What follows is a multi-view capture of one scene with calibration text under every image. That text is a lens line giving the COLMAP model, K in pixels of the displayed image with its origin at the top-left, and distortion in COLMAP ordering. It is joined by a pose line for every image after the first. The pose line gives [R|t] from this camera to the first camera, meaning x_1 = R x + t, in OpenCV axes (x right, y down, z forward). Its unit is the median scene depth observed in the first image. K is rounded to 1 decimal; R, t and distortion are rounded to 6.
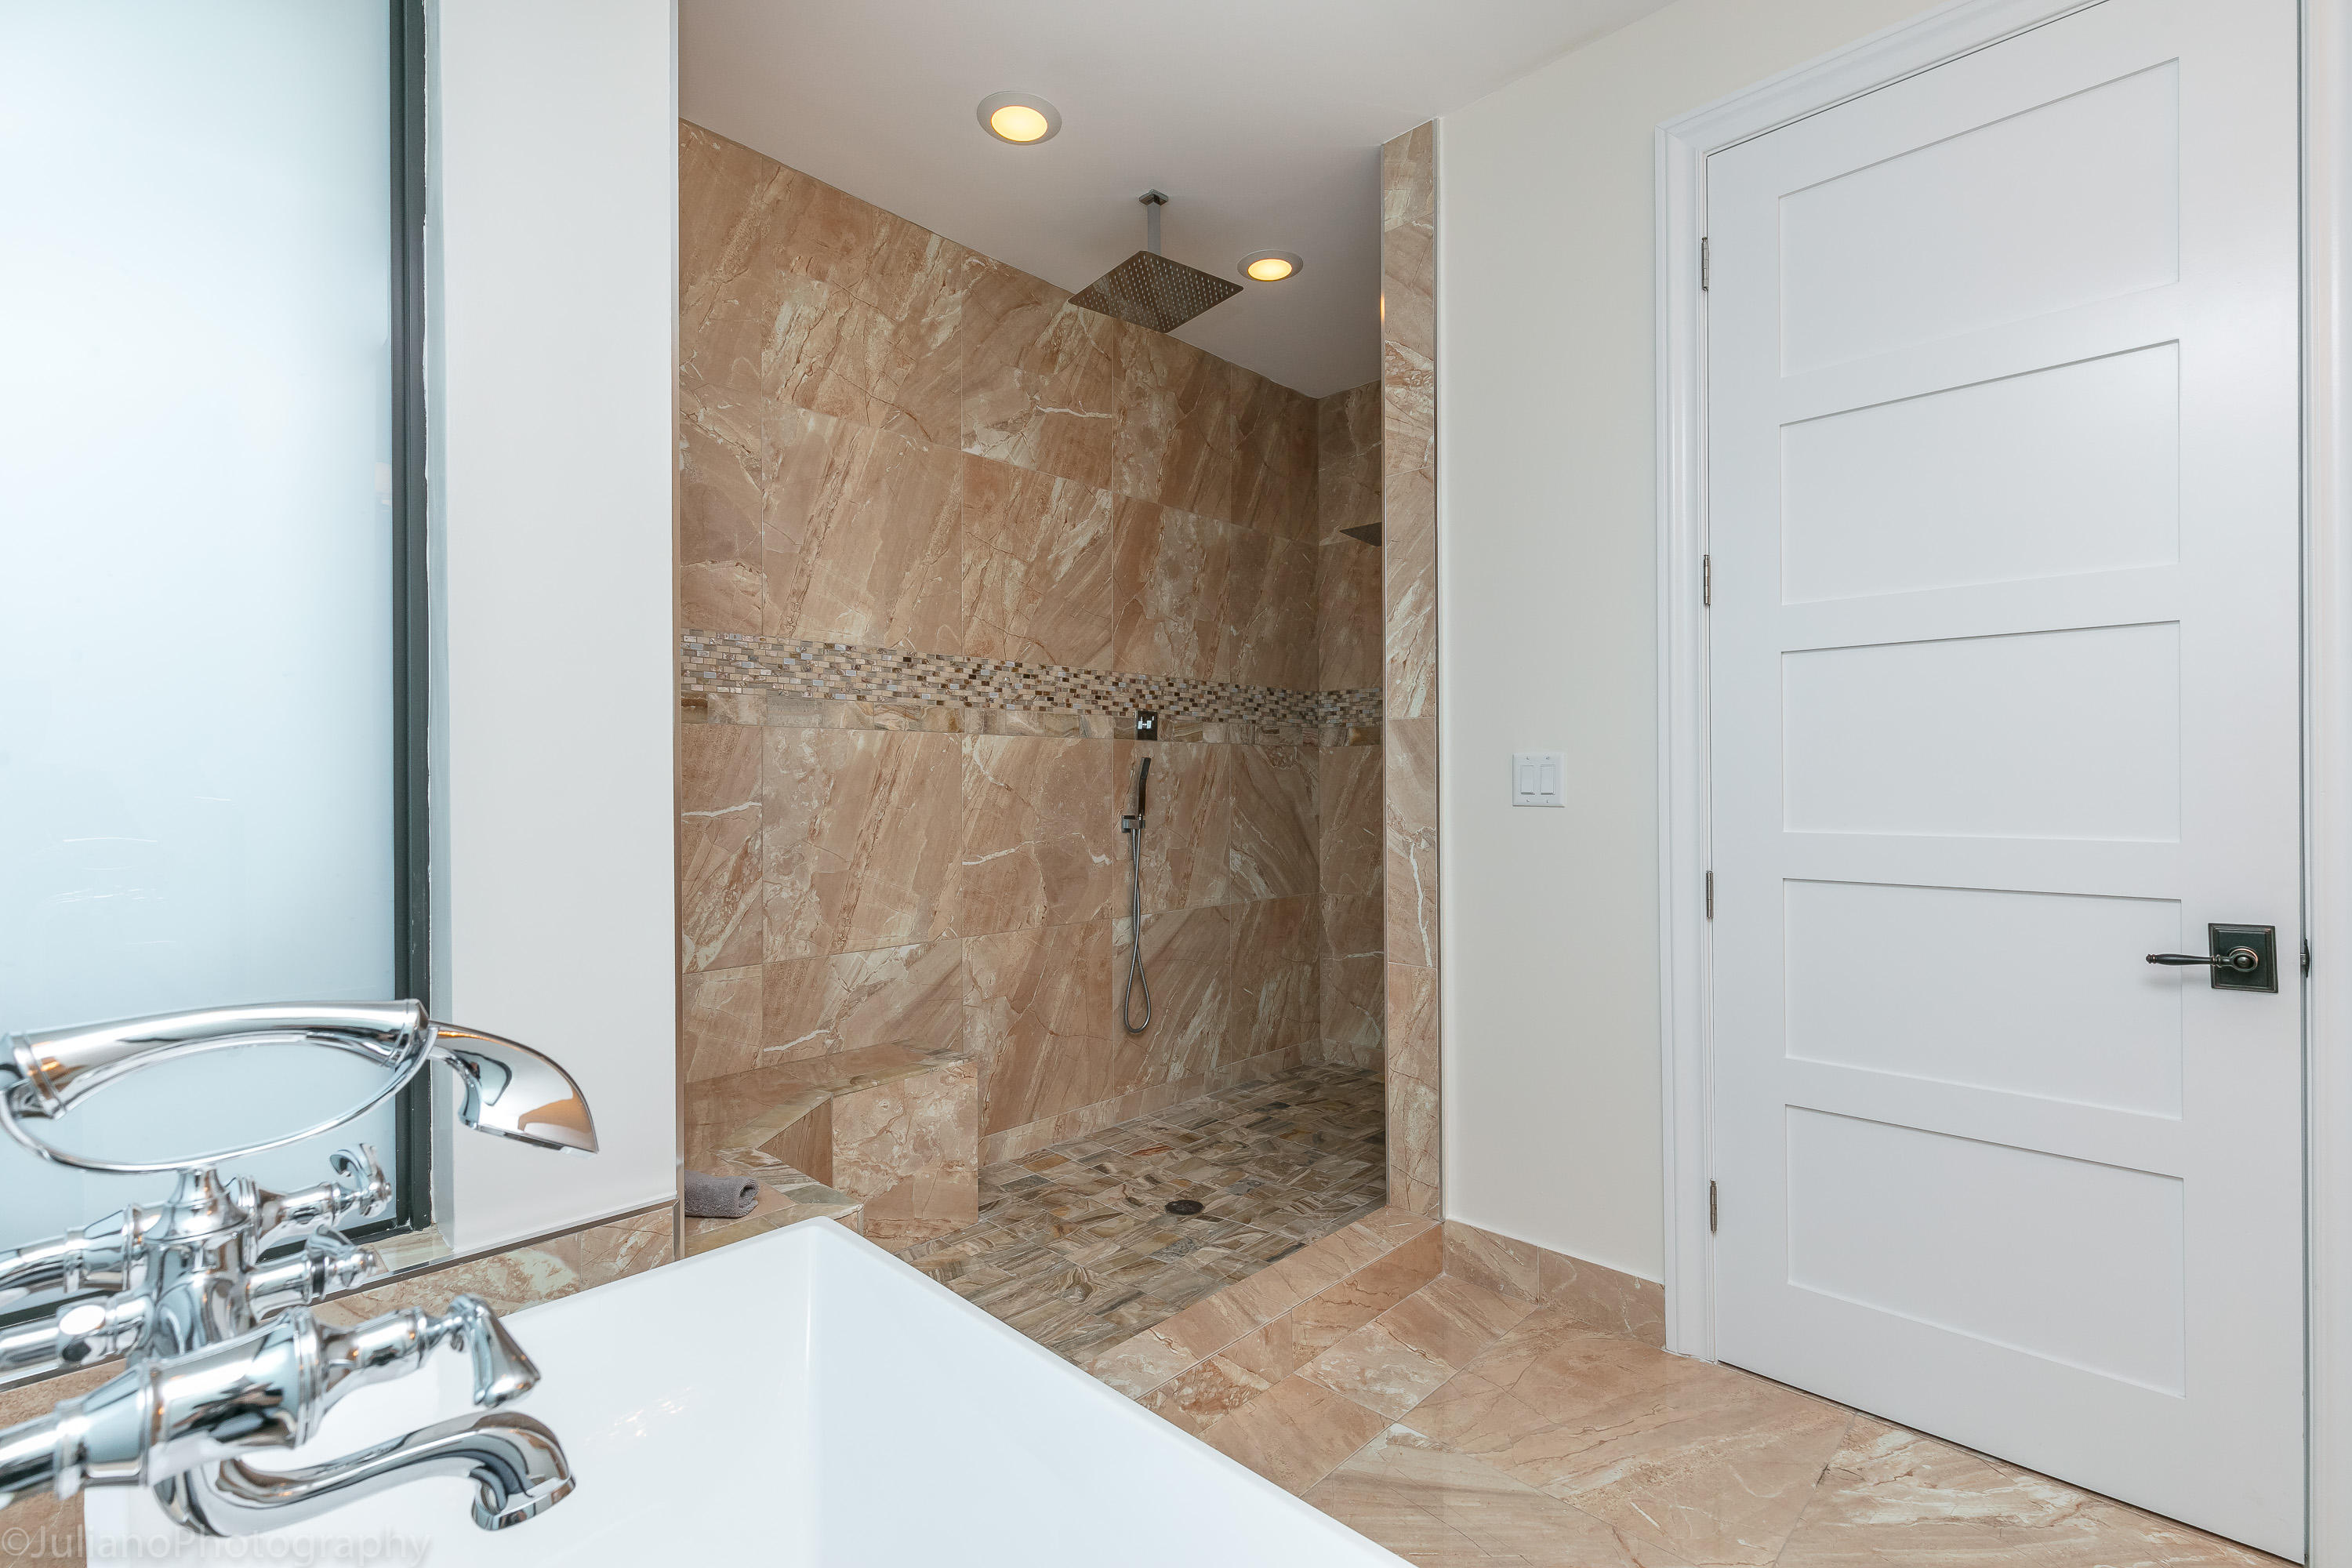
lens RADIAL K [[1058.8, 0, 1178.3], [0, 1058.8, 786.7], [0, 0, 1]] dist [0.007551, -0.000699]
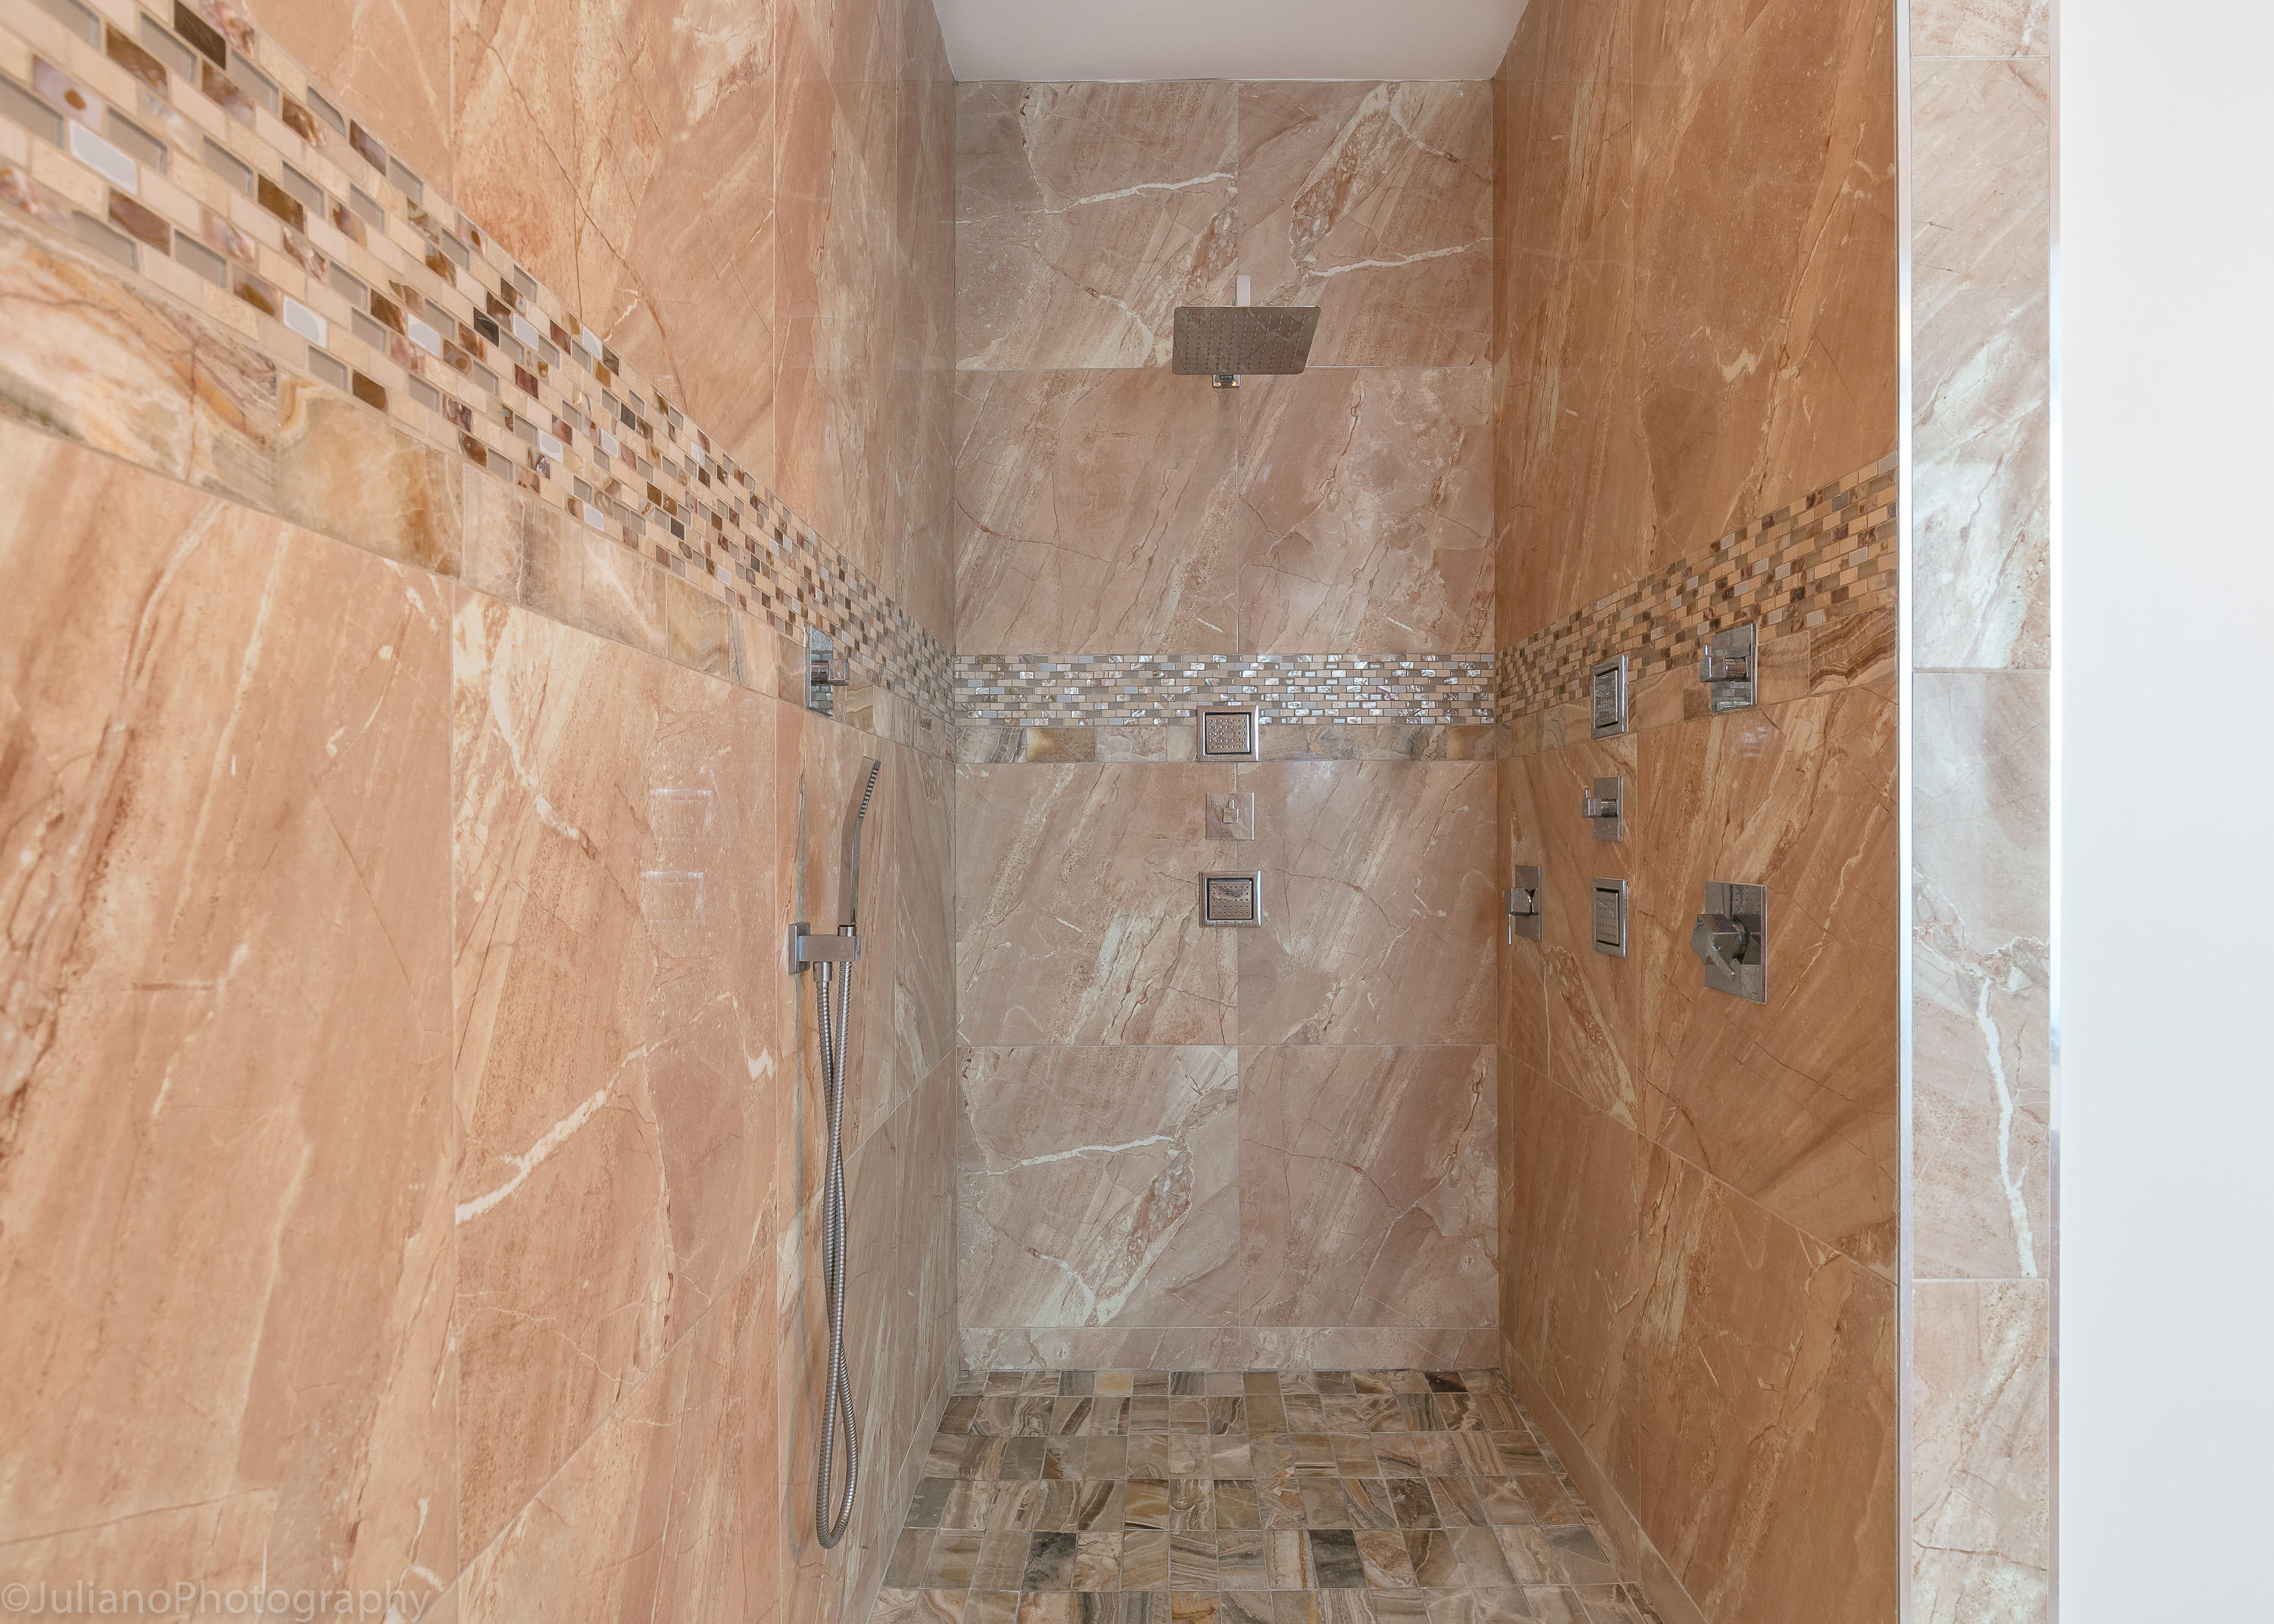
lens RADIAL K [[1153.9, 0, 1141.9], [0, 1153.9, 842.8], [0, 0, 1]] dist [-0.002392, -0.000228]
pose [[0.722433, -0.002834, 0.691435, -0.274070], [0.001392, 0.999996, 0.002644, -0.000411], [-0.691439, -0.000948, 0.722434, 0.781993]]
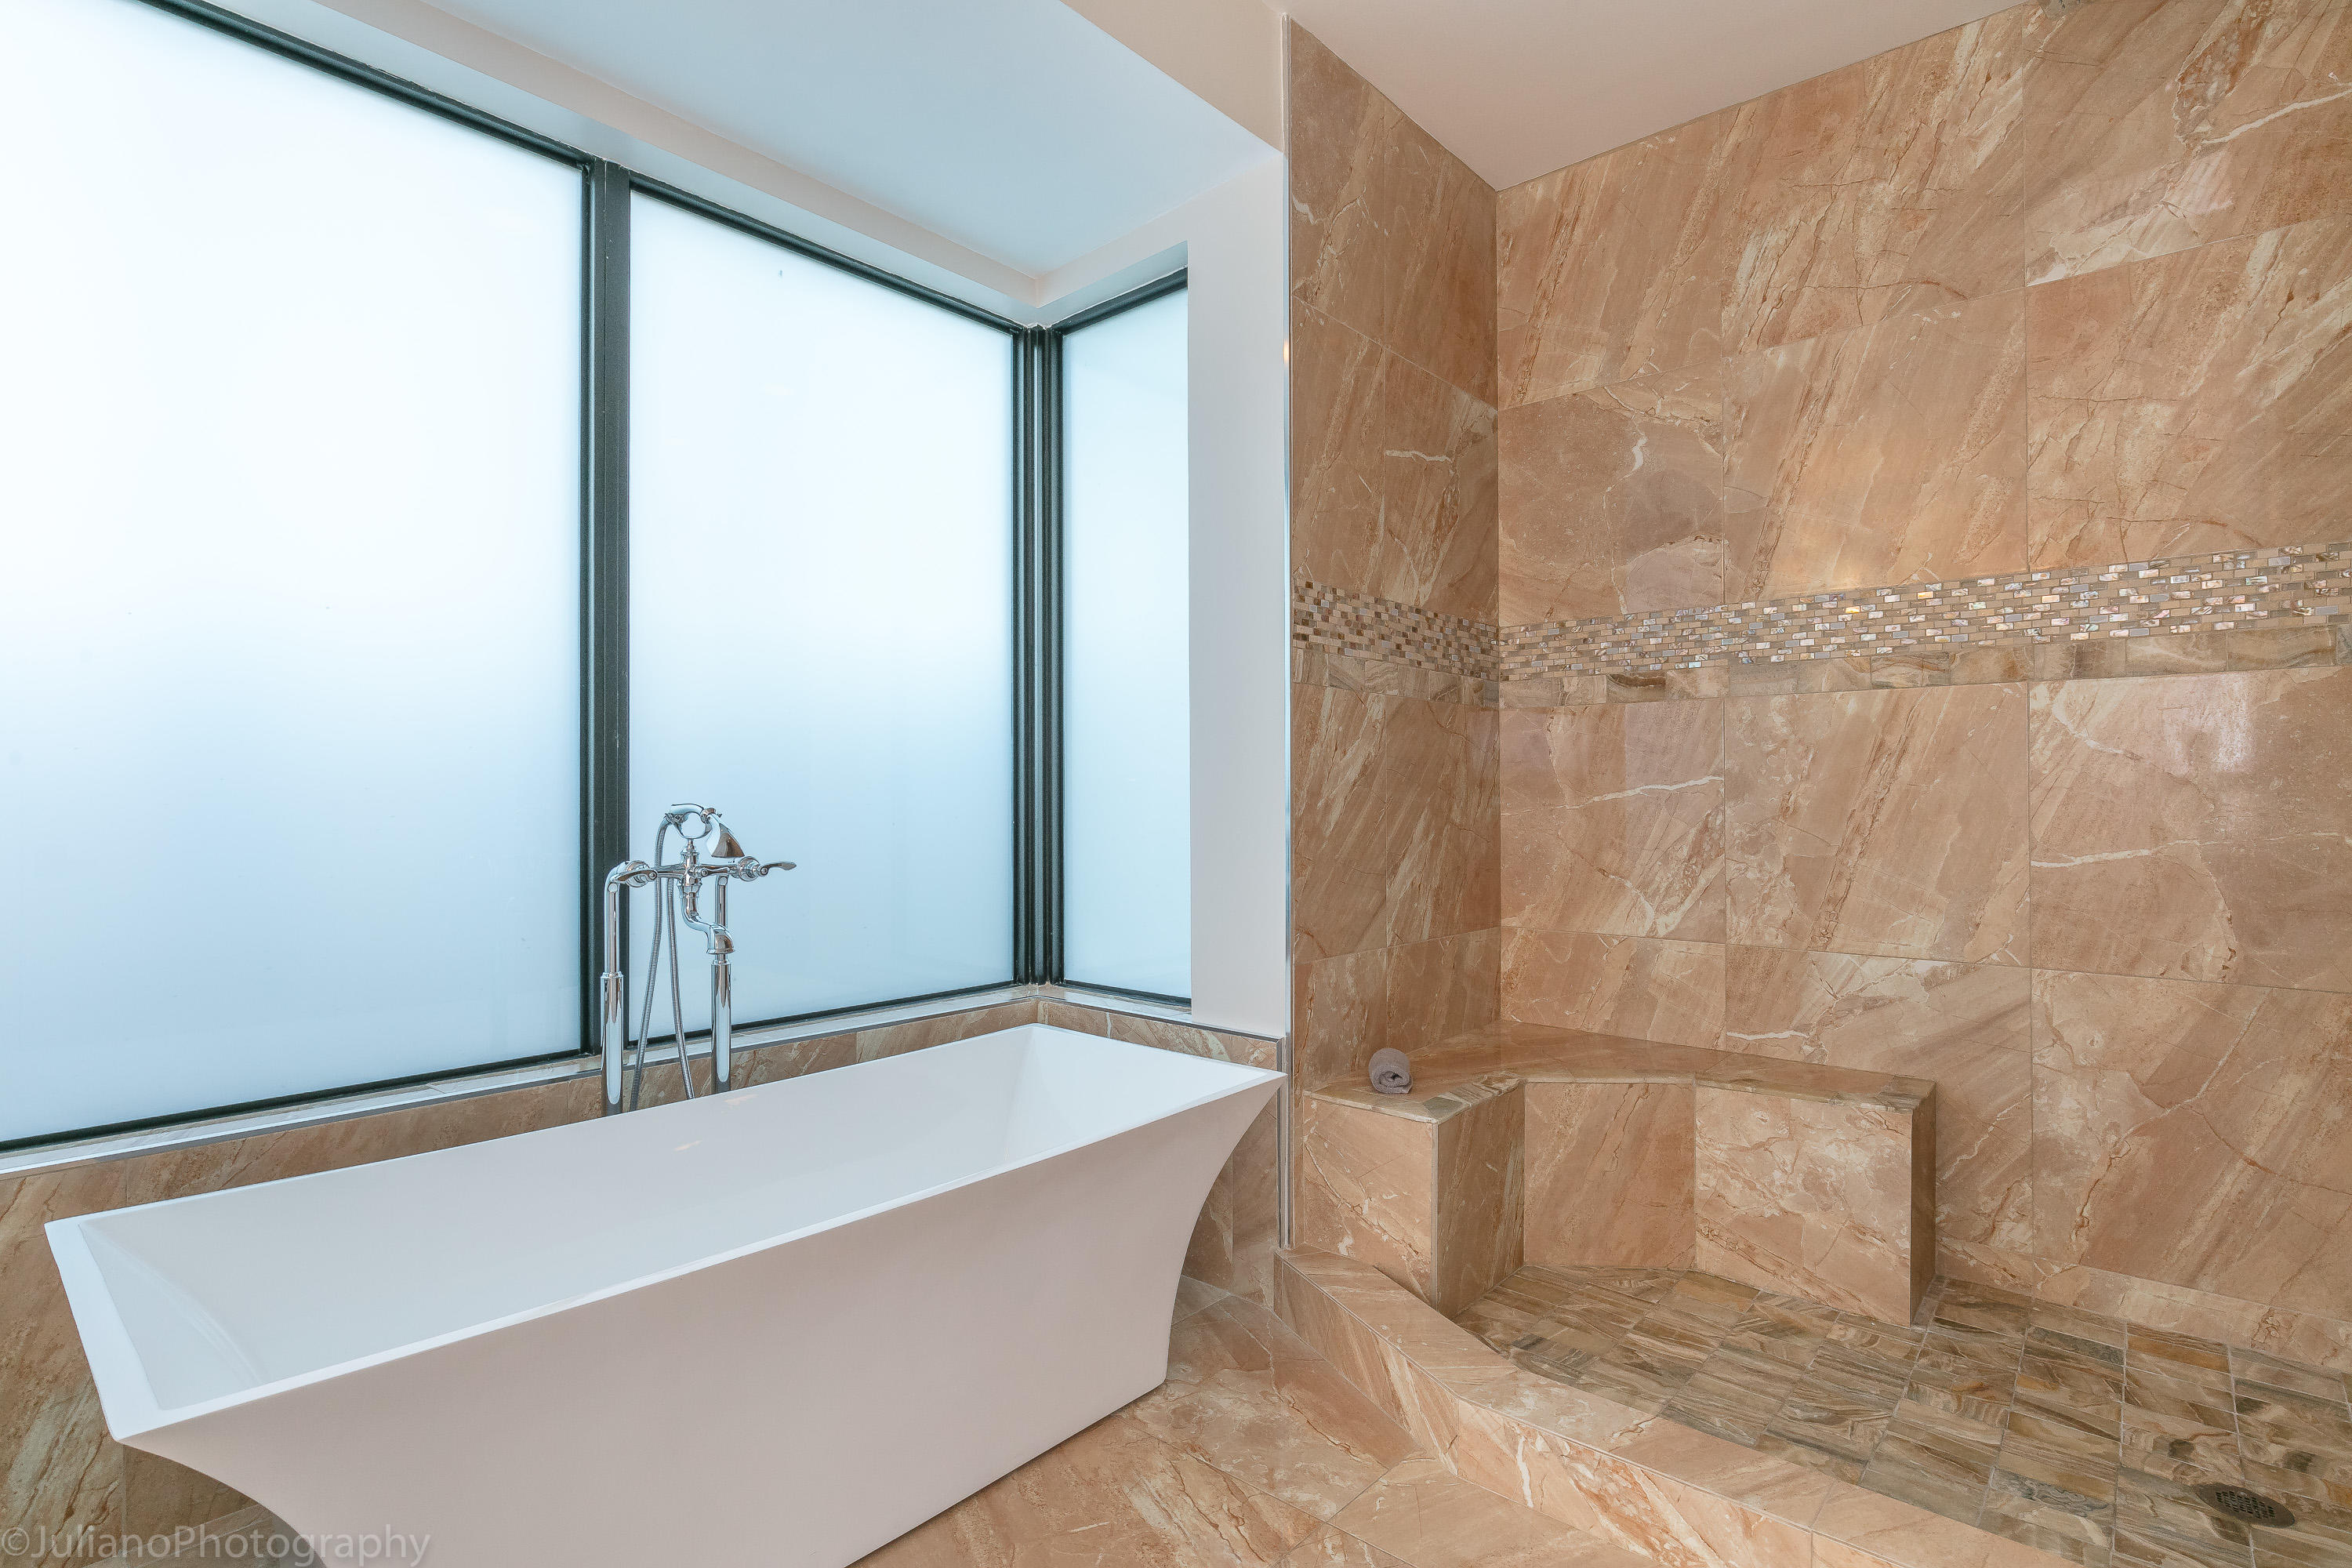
lens RADIAL K [[1144.0, 0, 1173.1], [0, 1144.0, 788.2], [0, 0, 1]] dist [-0.003051, -0.000224]
pose [[0.042246, 0.000396, -0.999107, 0.566098], [-0.000843, 1.000000, 0.000360, 0.022871], [0.999107, 0.000828, 0.042246, 0.408631]]
